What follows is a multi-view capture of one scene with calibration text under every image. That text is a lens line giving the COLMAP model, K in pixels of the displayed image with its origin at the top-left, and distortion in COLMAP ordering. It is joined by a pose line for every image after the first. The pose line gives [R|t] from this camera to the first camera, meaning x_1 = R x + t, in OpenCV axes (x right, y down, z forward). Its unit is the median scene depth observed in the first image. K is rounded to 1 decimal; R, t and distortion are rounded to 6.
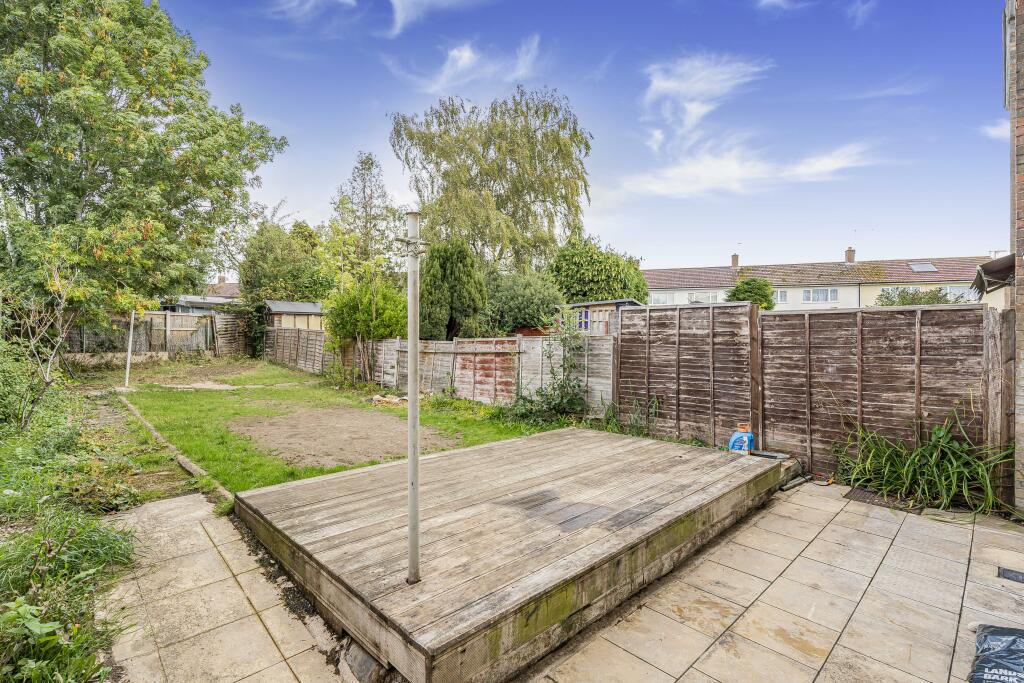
lens RADIAL K [[475.1, 0, 511.5], [0, 475.1, 337.9], [0, 0, 1]] dist [-0.000379, 0.000374]
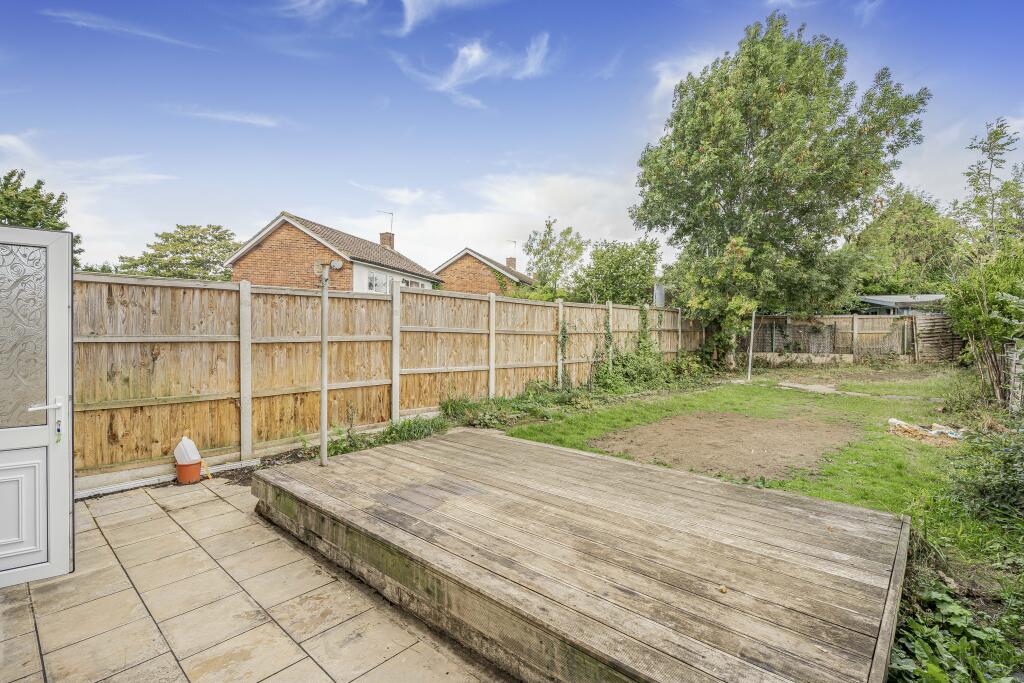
lens RADIAL K [[475.1, 0, 514.3], [0, 475.1, 347.1], [0, 0, 1]] dist [-0.000379, 0.000374]
pose [[0.074878, 0.017273, -0.997043, 1.093630], [-0.009281, 0.999819, 0.016624, 0.016038], [0.997149, 0.008009, 0.075025, 1.056219]]
